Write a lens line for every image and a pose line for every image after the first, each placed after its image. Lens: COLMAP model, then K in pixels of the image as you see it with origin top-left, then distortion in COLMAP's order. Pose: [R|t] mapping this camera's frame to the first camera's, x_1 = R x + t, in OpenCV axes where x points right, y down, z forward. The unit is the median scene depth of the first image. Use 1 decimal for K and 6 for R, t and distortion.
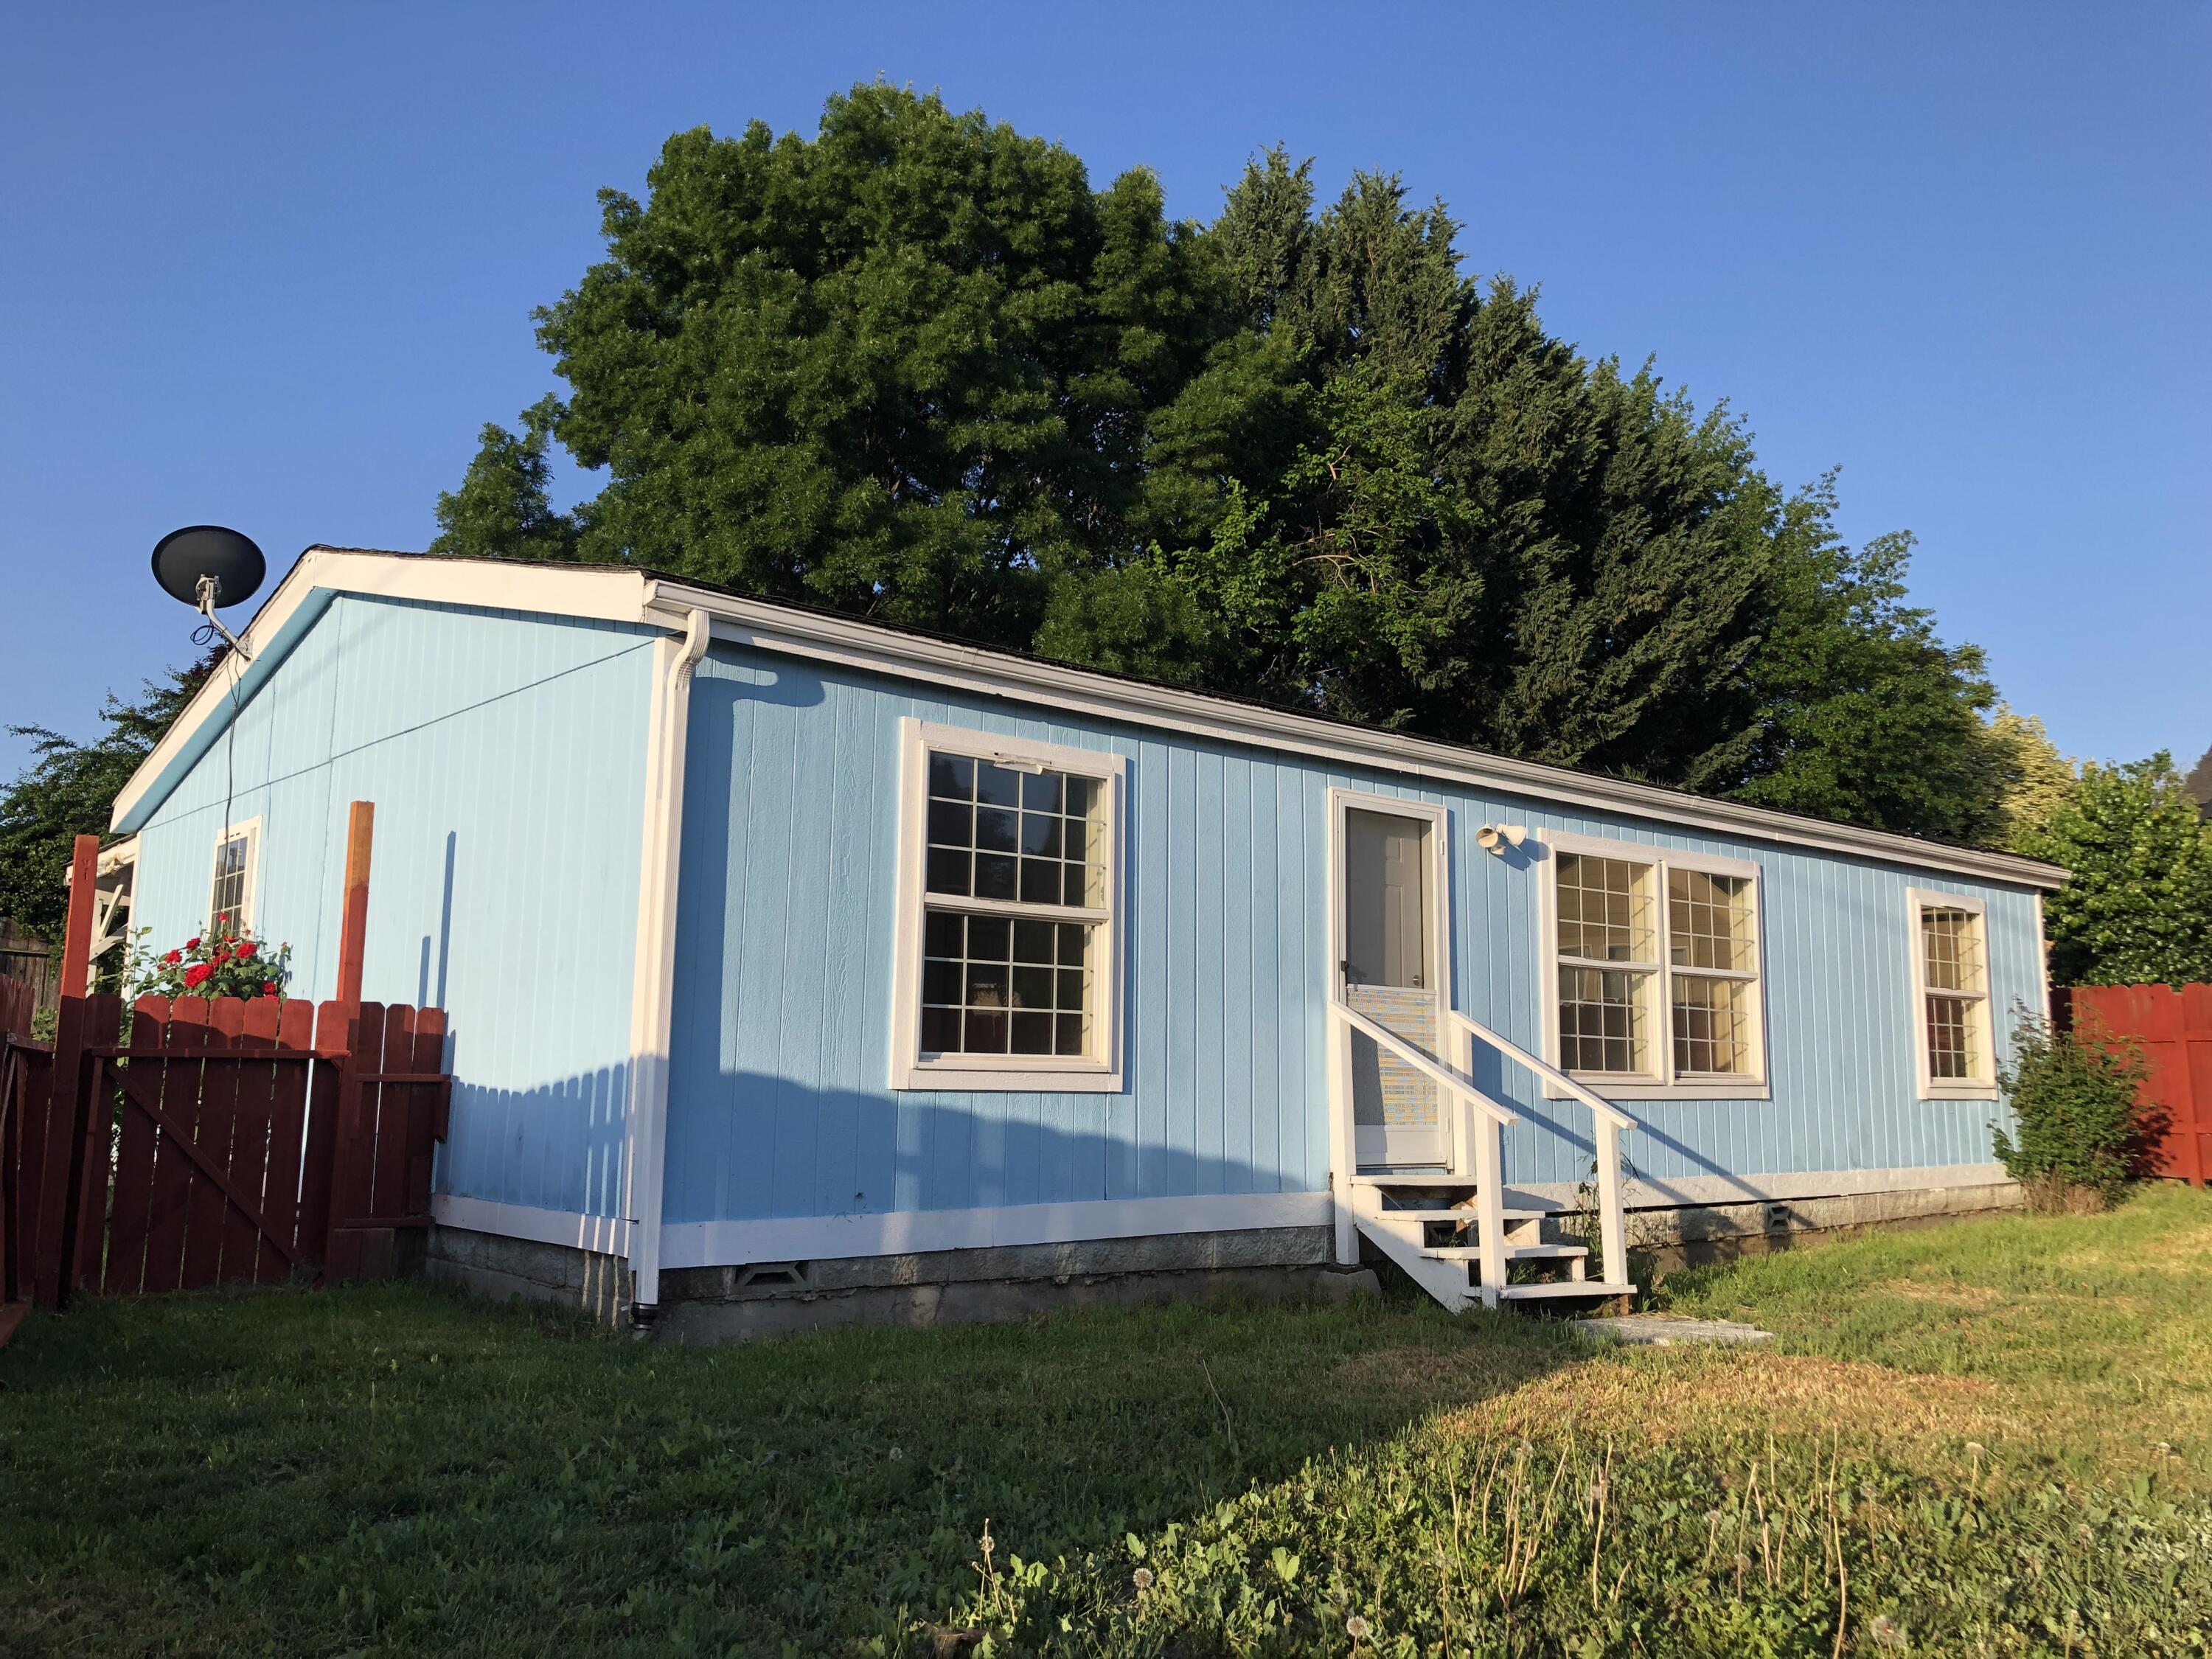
lens RADIAL K [[1801.1, 0, 1104.8], [0, 1801.1, 819.5], [0, 0, 1]] dist [0.039582, -0.046905]
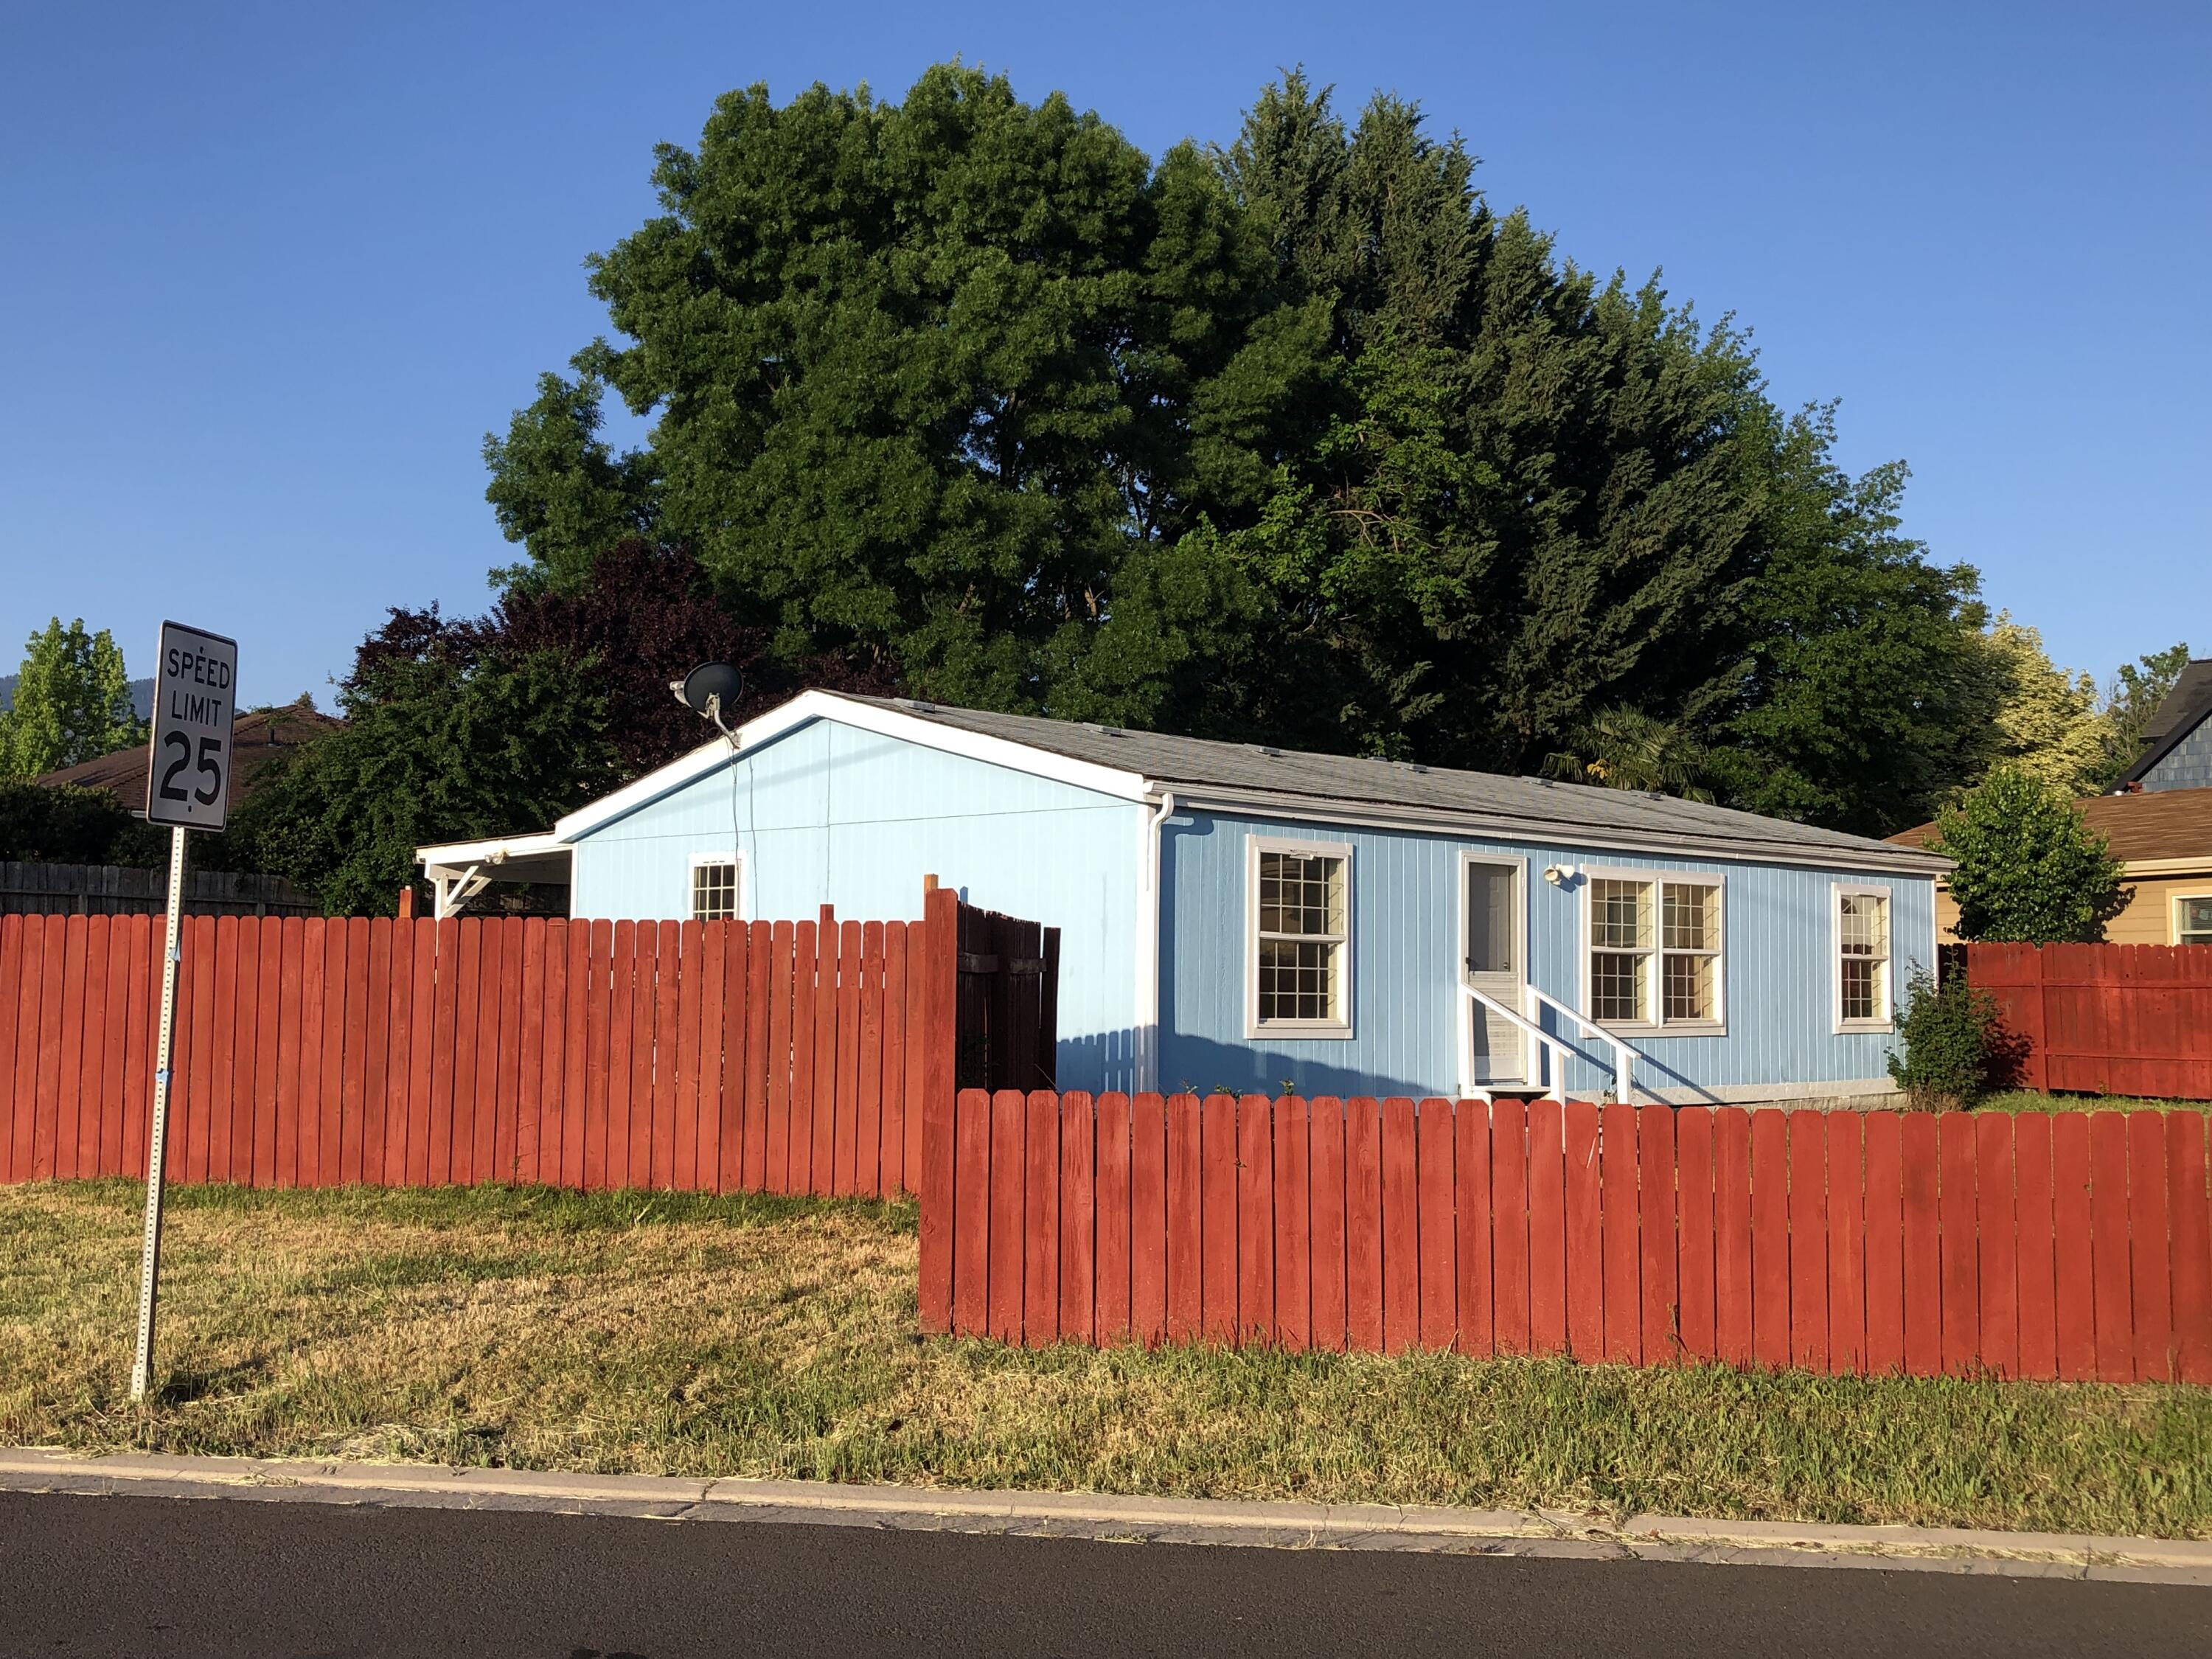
lens RADIAL K [[2336.3, 0, 1109.9], [0, 2336.3, 829.4], [0, 0, 1]] dist [0.072597, 0.000000]
pose [[0.997293, 0.004083, 0.073413, -0.135173], [-0.009957, 0.996760, 0.079817, -0.079164], [-0.072849, -0.080332, 0.994102, -0.419443]]
